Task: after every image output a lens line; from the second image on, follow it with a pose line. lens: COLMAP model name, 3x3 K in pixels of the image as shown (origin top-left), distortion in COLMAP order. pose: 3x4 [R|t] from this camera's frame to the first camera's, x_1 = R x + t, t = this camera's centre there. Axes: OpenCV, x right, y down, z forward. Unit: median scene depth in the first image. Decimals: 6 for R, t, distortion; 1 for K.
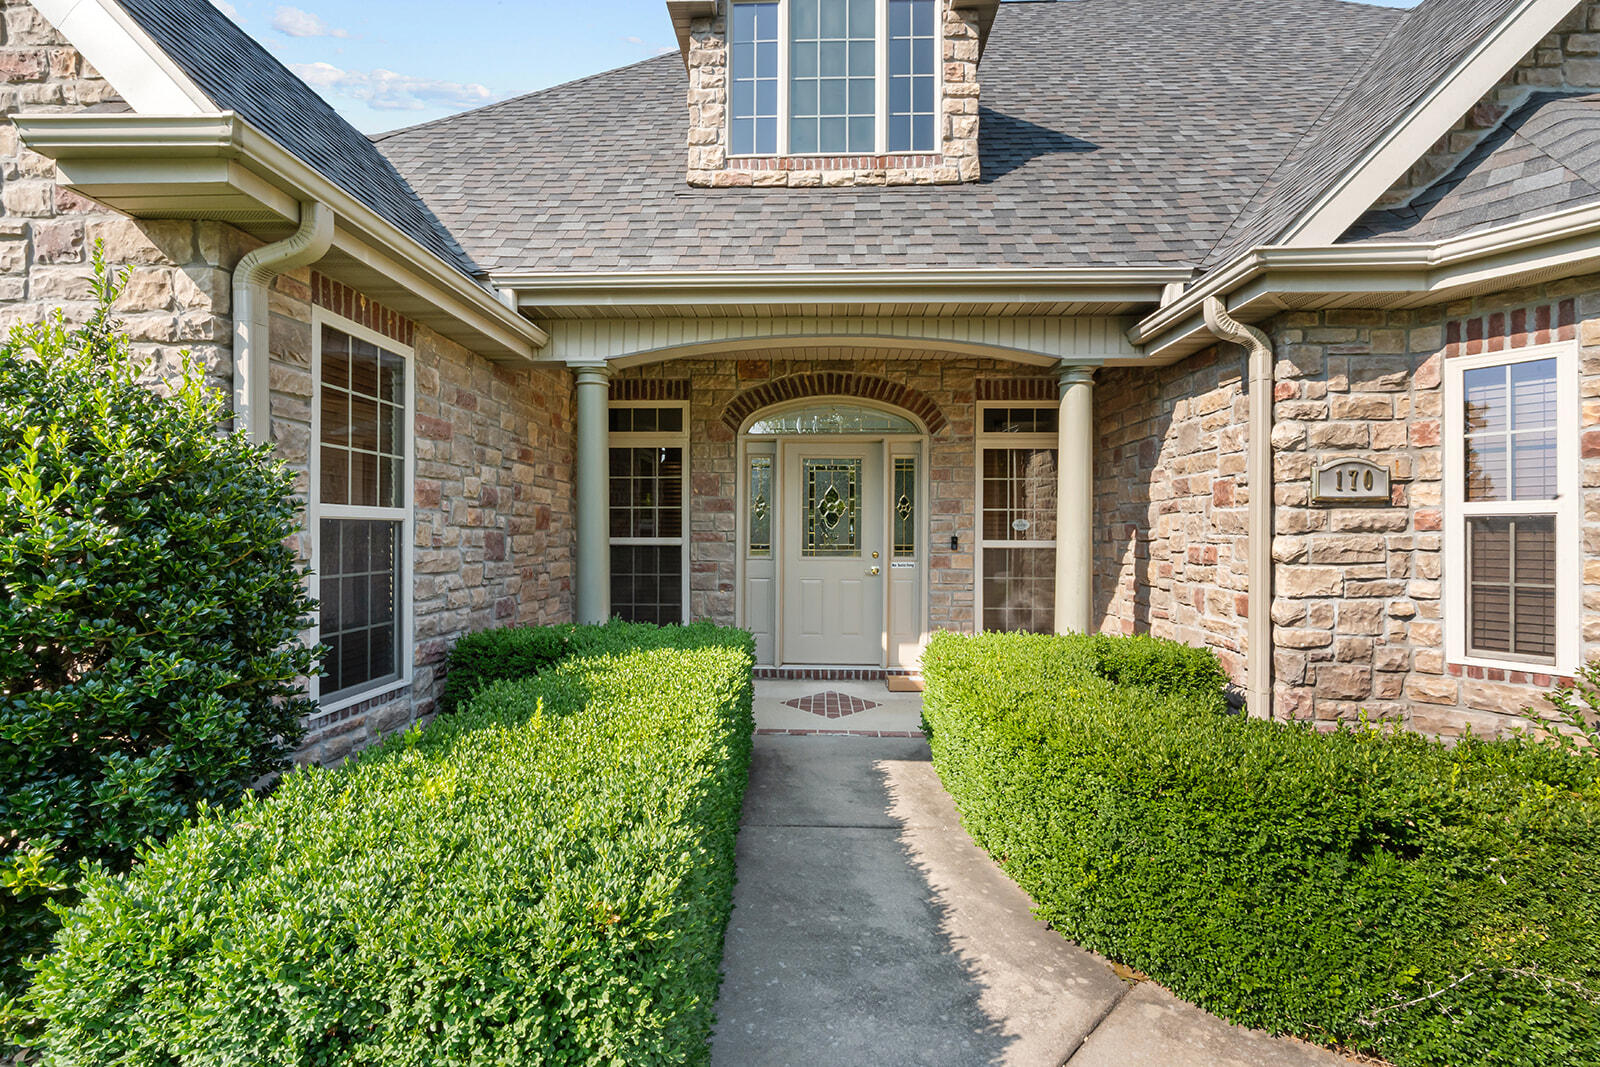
lens RADIAL K [[724.9, 0, 797.4], [0, 724.9, 530.4], [0, 0, 1]] dist [-0.000070, -0.000013]
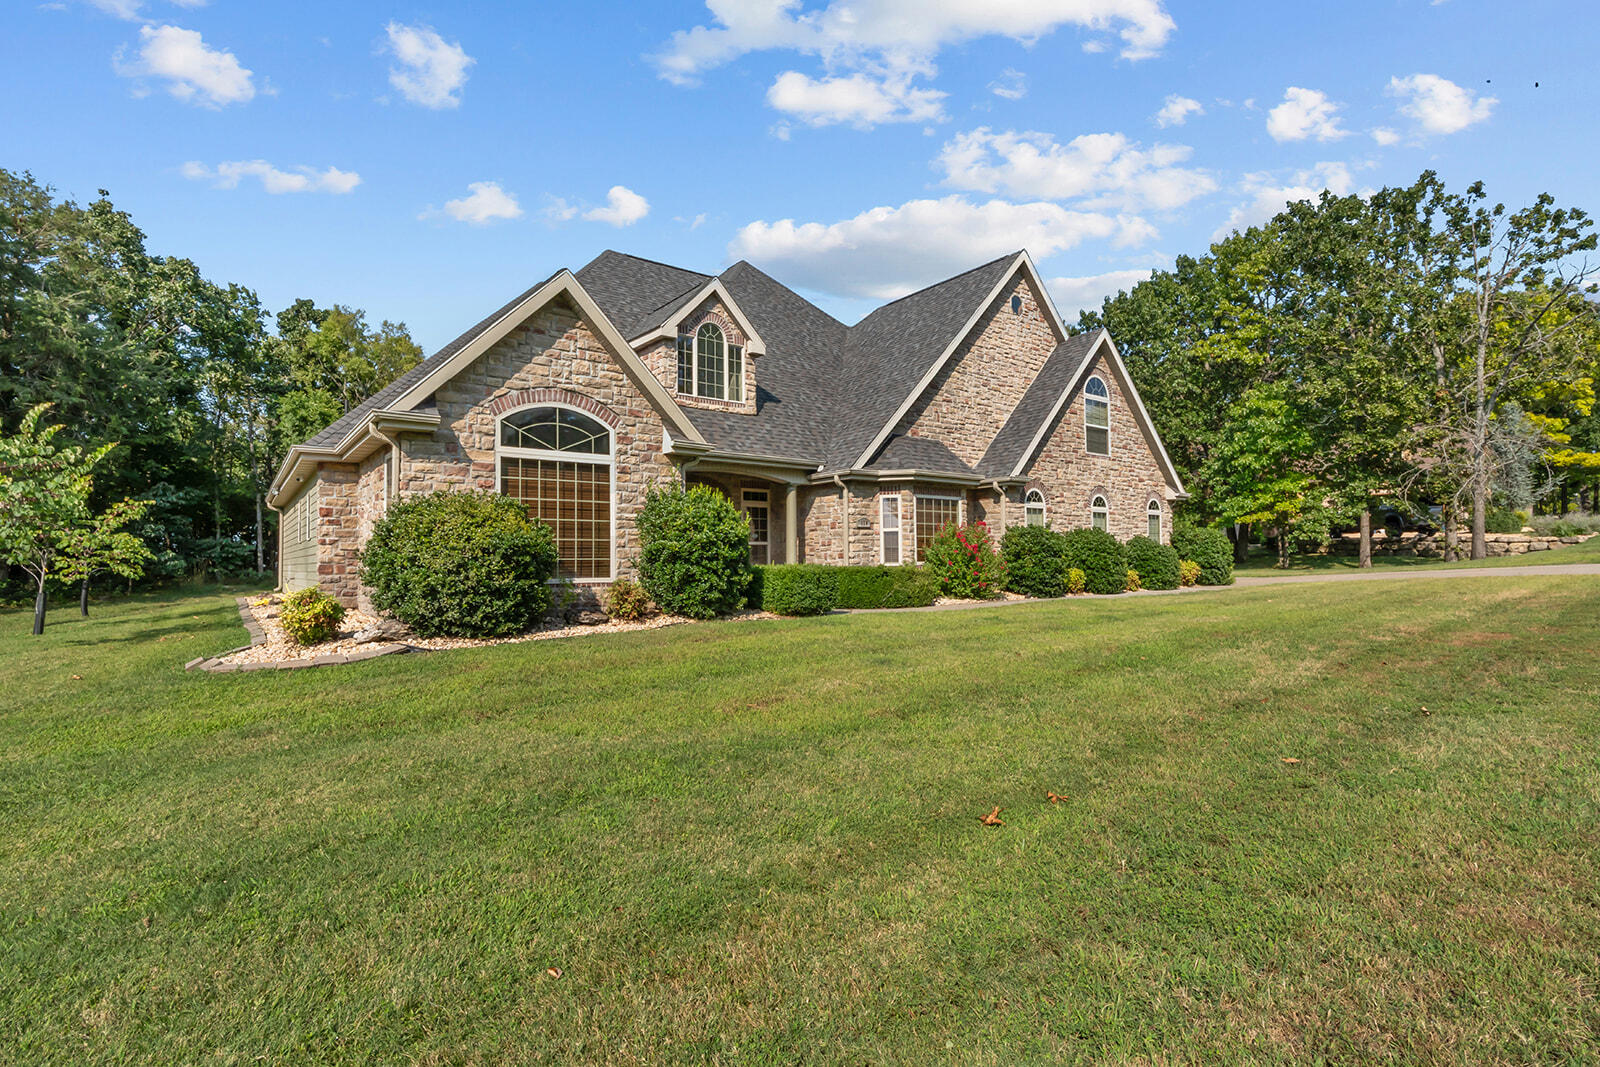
lens RADIAL K [[724.9, 0, 799.0], [0, 724.9, 536.3], [0, 0, 1]] dist [-0.000070, -0.000013]
pose [[0.769983, 0.005588, 0.638041, -1.681633], [0.012815, 0.999625, -0.024220, 0.081069], [-0.637936, 0.026825, 0.769622, -1.515937]]
